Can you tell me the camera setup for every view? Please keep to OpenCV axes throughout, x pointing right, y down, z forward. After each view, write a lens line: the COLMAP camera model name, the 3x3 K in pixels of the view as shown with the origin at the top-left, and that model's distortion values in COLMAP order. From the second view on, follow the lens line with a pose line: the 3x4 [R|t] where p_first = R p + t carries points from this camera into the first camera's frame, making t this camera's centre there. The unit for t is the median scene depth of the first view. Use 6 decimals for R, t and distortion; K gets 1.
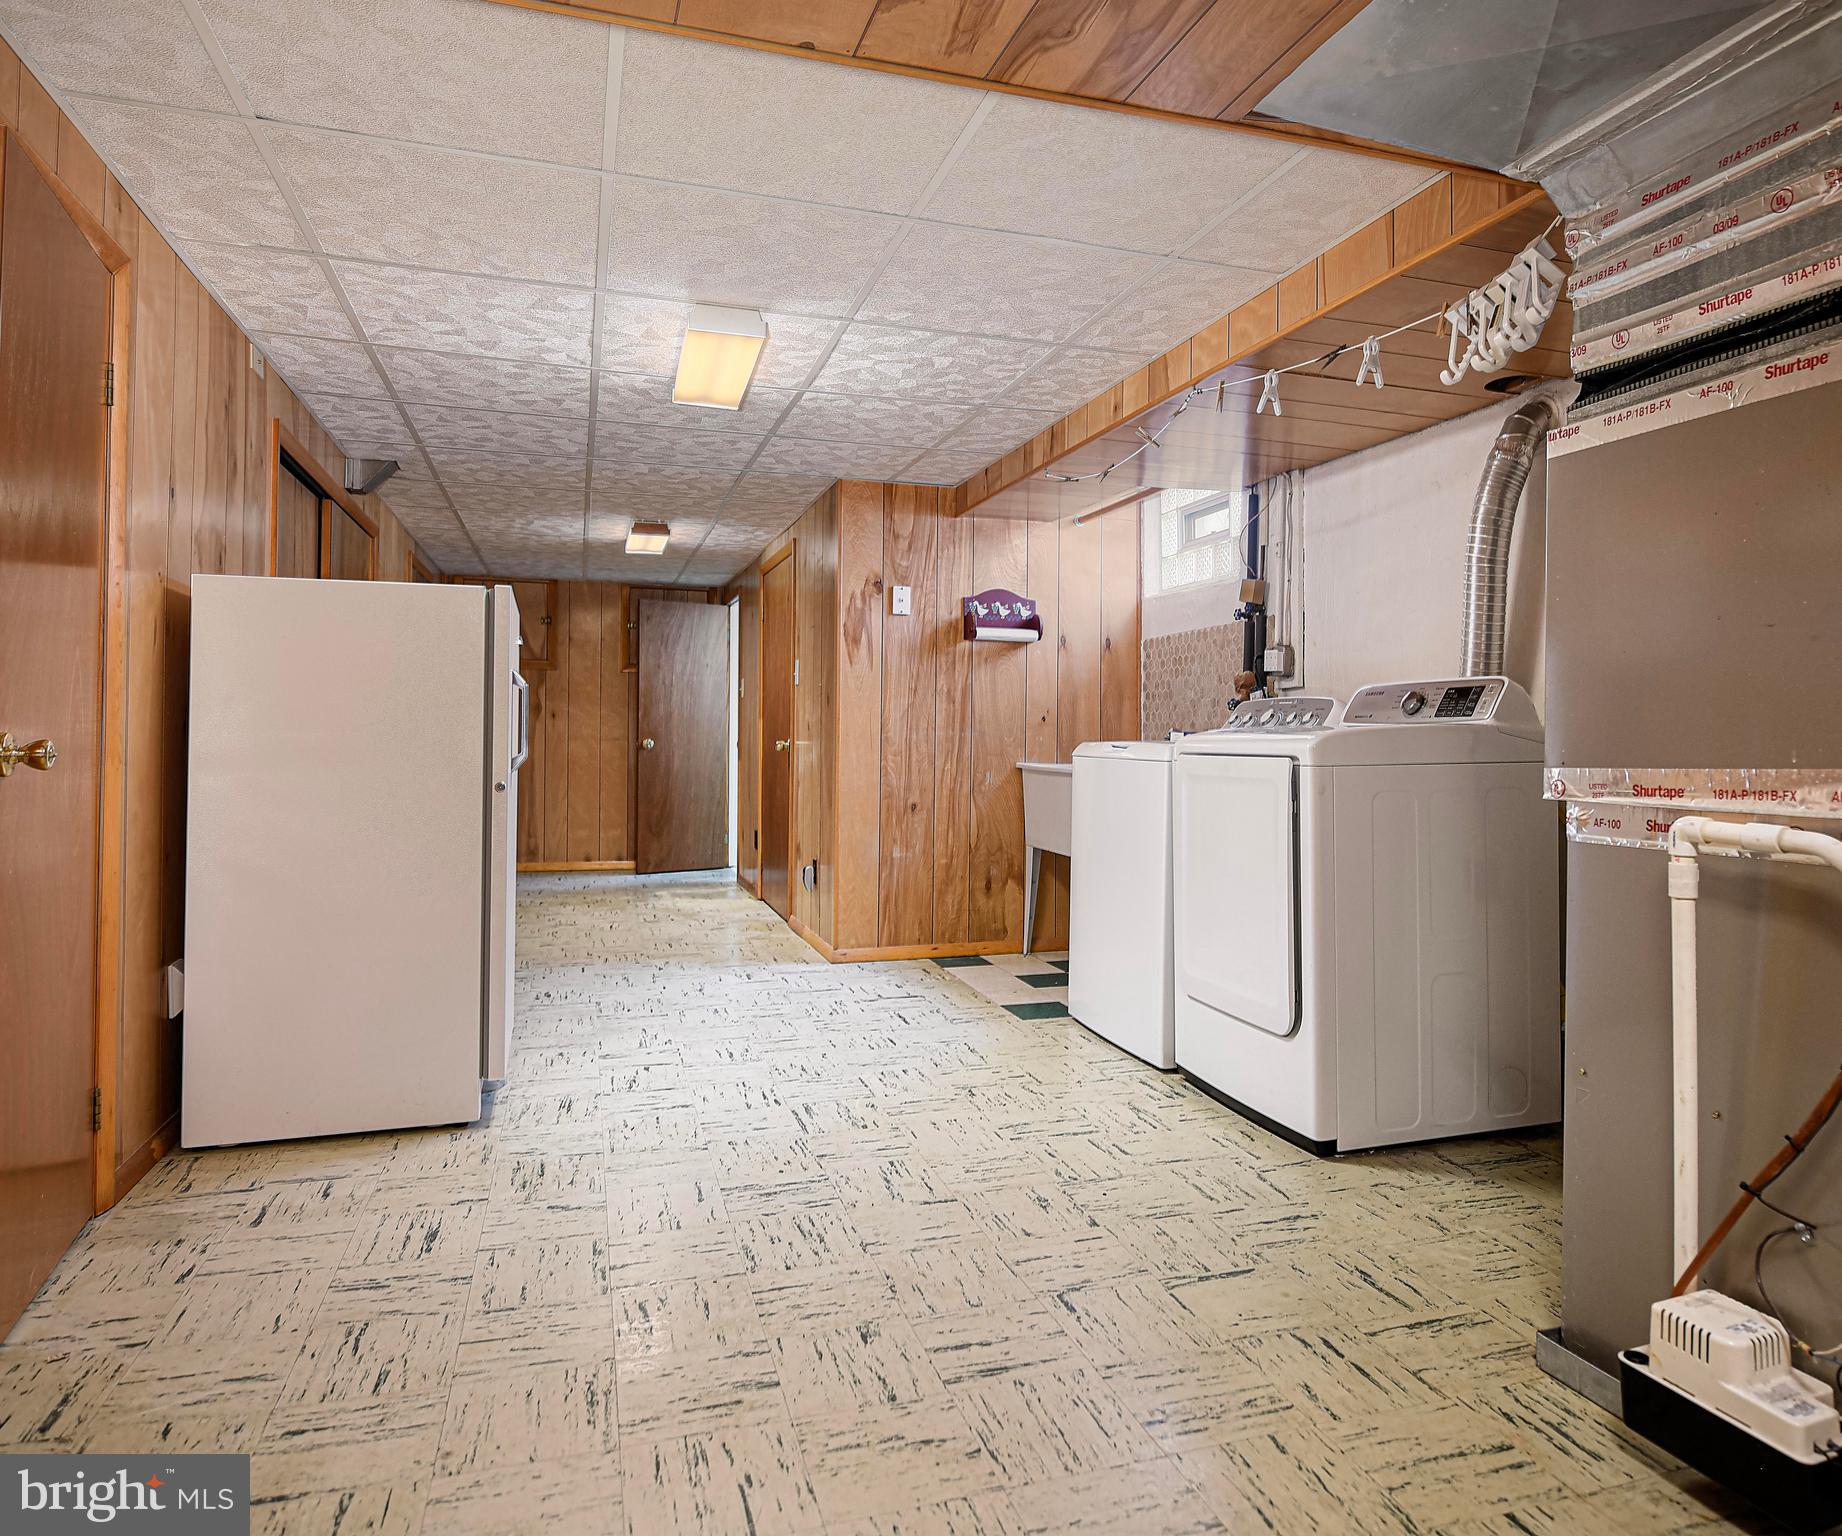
lens RADIAL K [[1118.7, 0, 922.4], [0, 1118.7, 712.4], [0, 0, 1]] dist [0.001269, 0.000446]
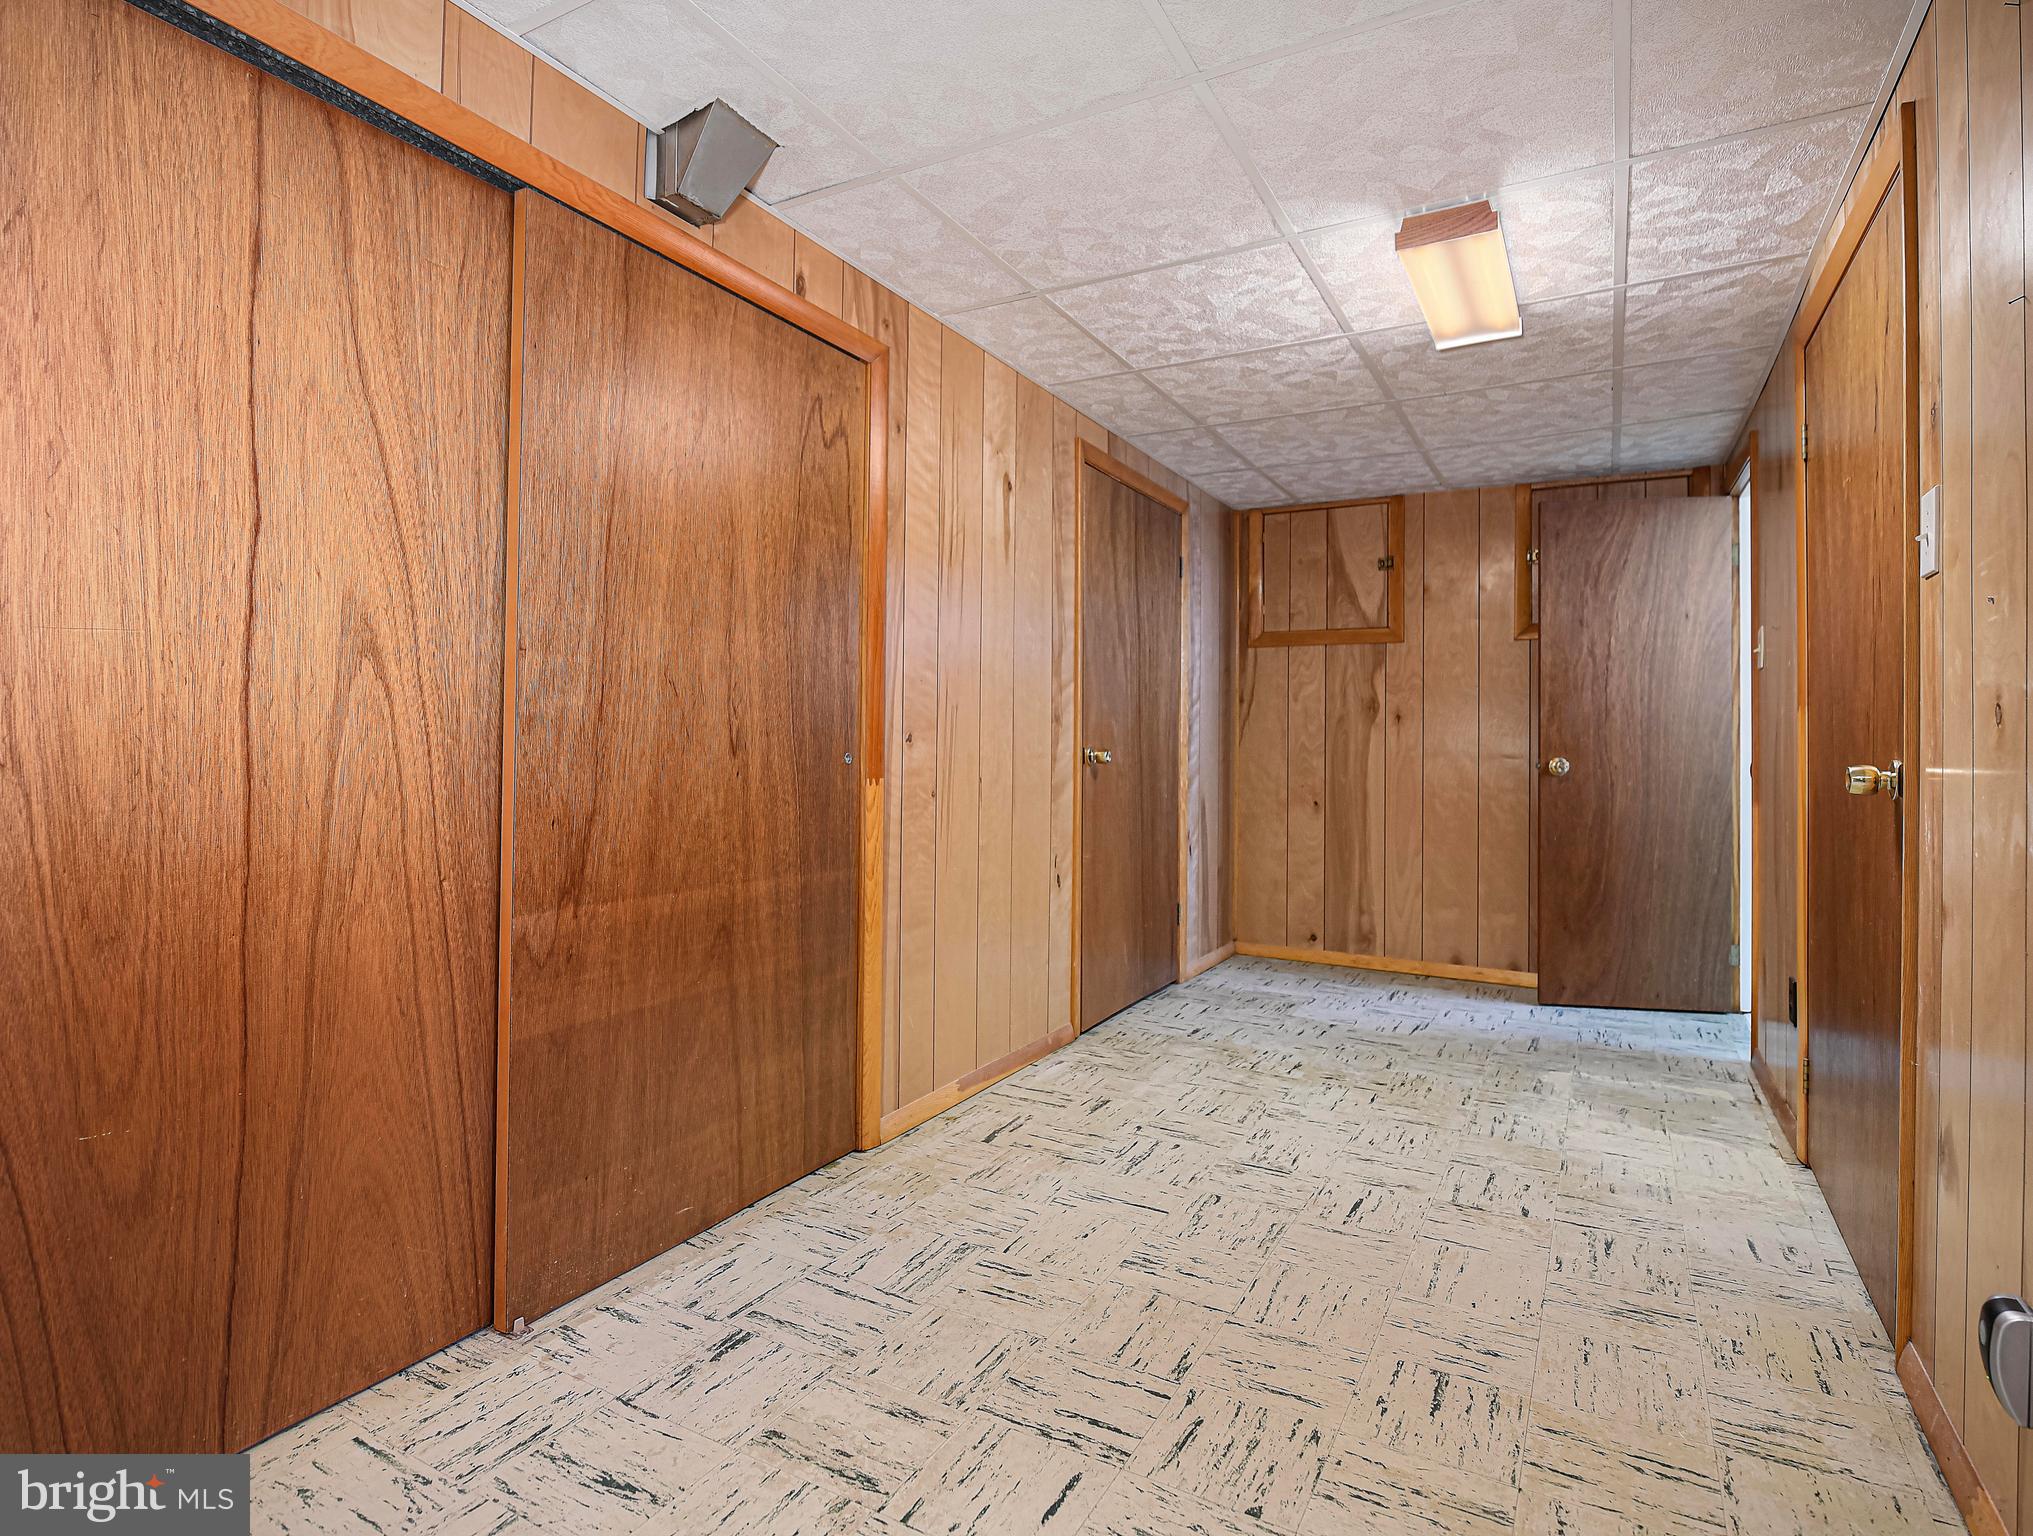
lens RADIAL K [[1077.1, 0, 1020.7], [0, 1077.1, 734.6], [0, 0, 1]] dist [0.000413, -0.000067]
pose [[0.701074, -0.007205, -0.713053, -0.054700], [0.009529, 0.999954, -0.000734, 0.010401], [0.713025, -0.006280, 0.701110, 0.439953]]
